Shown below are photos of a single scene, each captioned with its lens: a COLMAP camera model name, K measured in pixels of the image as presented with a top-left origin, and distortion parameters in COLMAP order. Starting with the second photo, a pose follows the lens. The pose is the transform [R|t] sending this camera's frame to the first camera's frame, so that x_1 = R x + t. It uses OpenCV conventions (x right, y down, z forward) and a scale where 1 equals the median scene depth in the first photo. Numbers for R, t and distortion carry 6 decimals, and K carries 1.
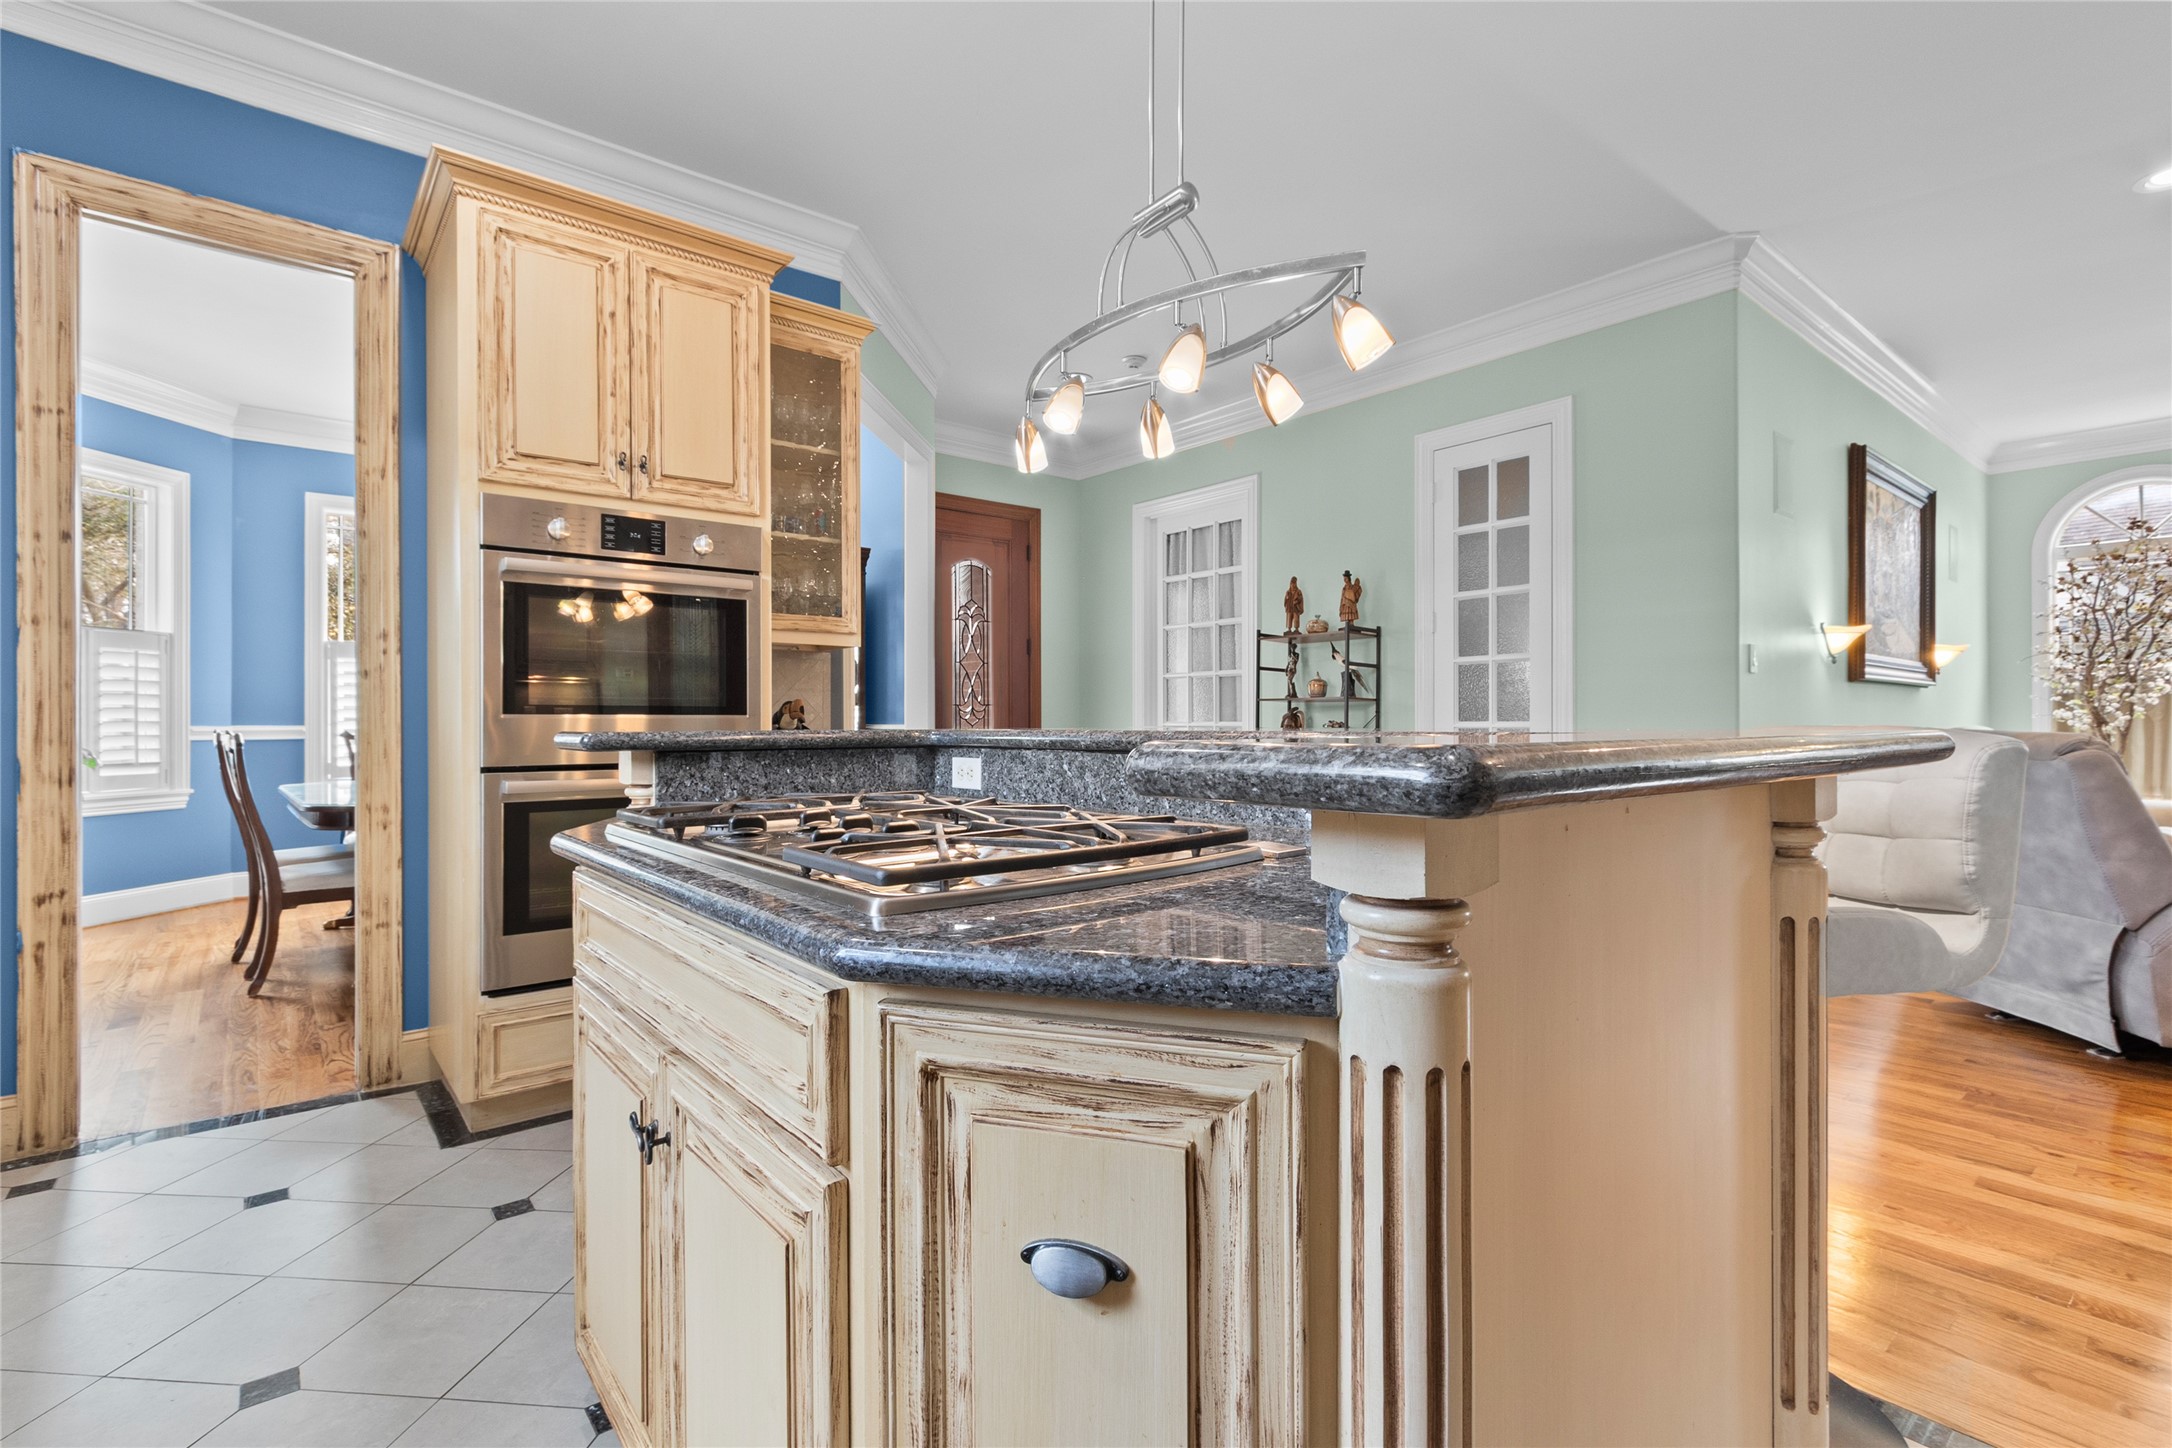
lens RADIAL K [[992.0, 0, 1085.0], [0, 992.0, 714.0], [0, 0, 1]] dist [0.003712, -0.001673]
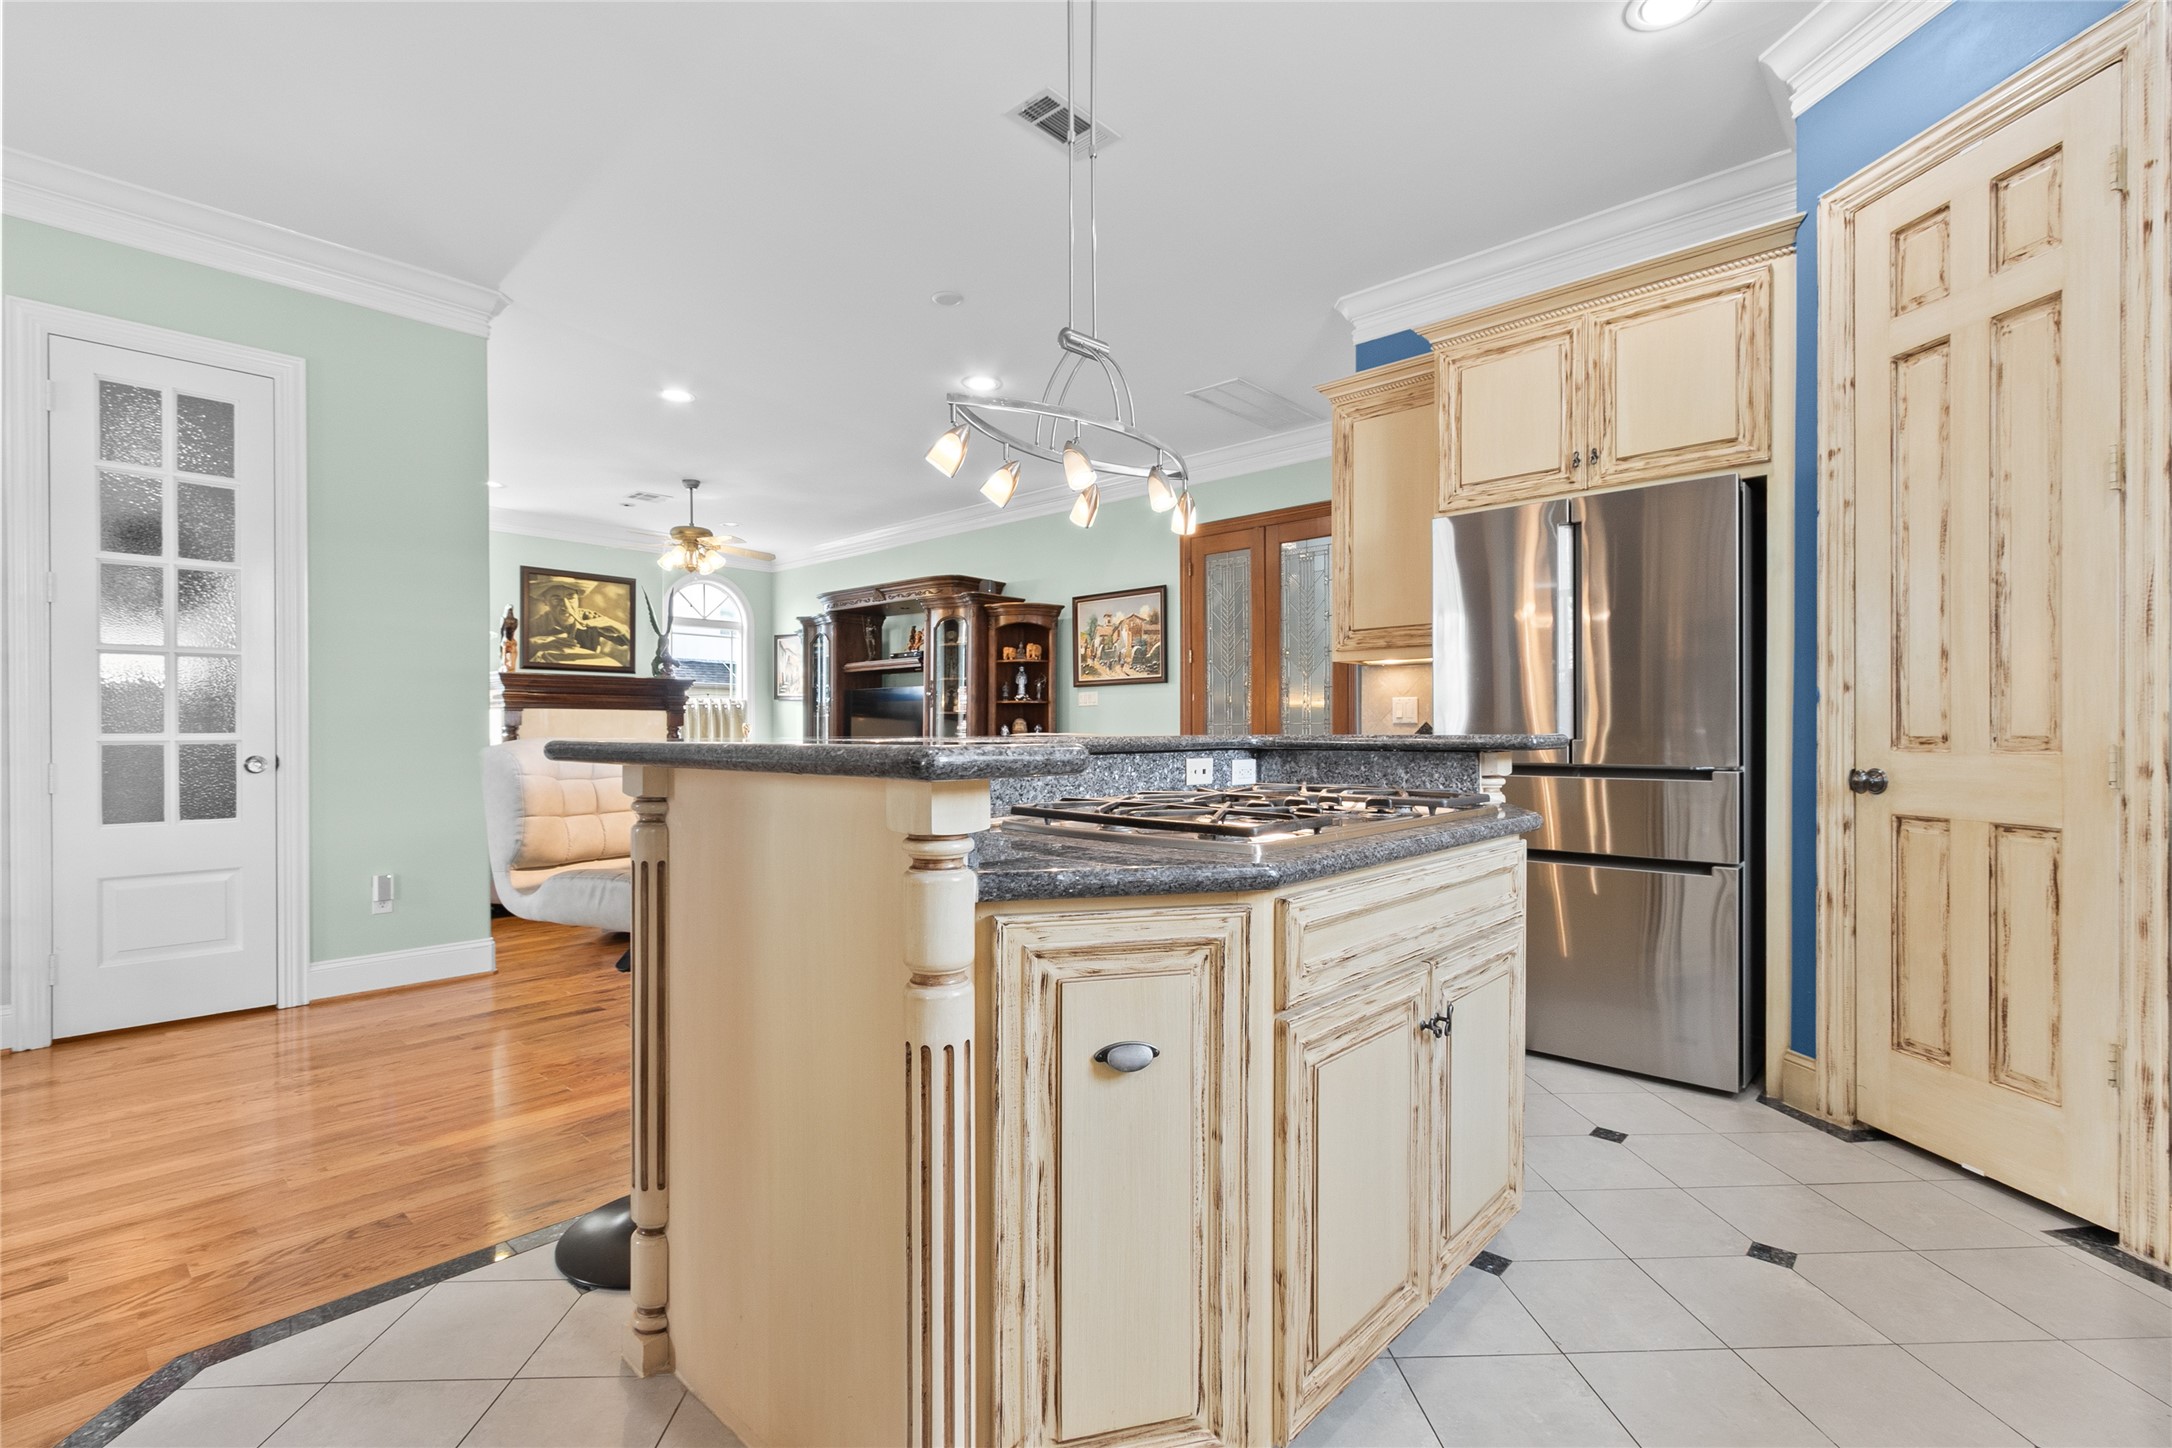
lens RADIAL K [[992.0, 0, 1087.0], [0, 992.0, 733.2], [0, 0, 1]] dist [0.003712, -0.001673]
pose [[-0.144398, 0.000530, 0.989520, -0.663261], [-0.005610, 0.999983, -0.001355, 0.006478], [-0.989504, -0.005747, -0.144392, 0.633125]]
